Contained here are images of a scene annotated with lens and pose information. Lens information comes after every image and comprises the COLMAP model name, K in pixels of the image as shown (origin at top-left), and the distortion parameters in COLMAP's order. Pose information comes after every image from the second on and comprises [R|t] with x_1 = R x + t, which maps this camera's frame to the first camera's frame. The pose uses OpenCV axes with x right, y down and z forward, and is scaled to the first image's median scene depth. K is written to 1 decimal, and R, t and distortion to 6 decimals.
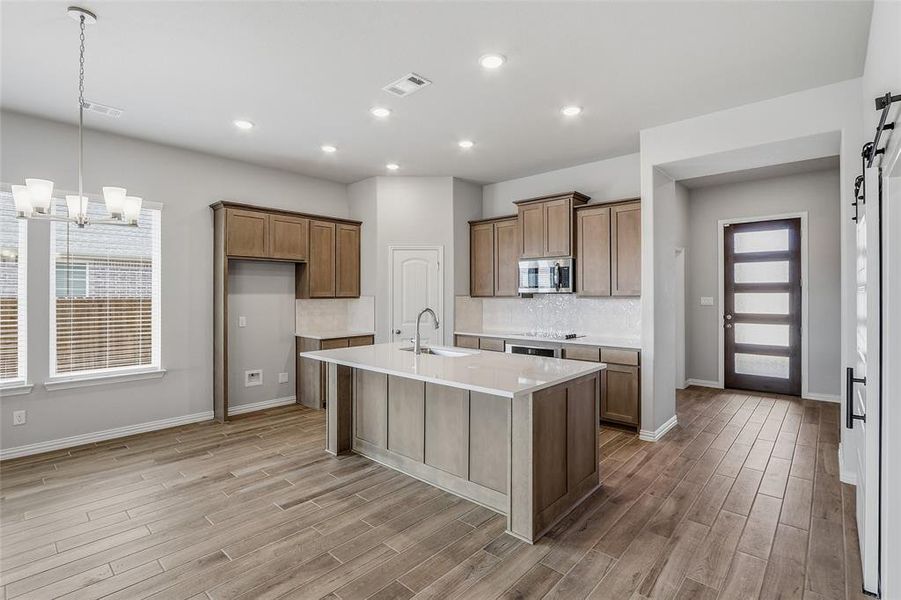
lens RADIAL K [[417.7, 0, 450.7], [0, 417.7, 294.7], [0, 0, 1]] dist [-0.025116, 0.005371]
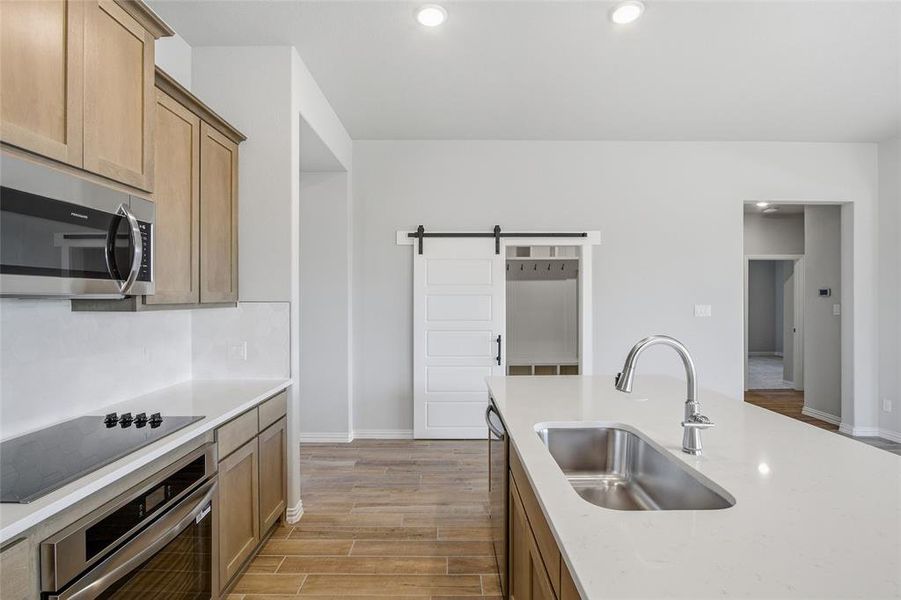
lens RADIAL K [[417.7, 0, 452.6], [0, 417.7, 300.9], [0, 0, 1]] dist [-0.025116, 0.005371]
pose [[-0.681040, 0.002350, 0.732243, -0.214730], [0.004493, 0.999989, 0.000969, 0.002687], [-0.732233, 0.003950, -0.681043, 1.467964]]
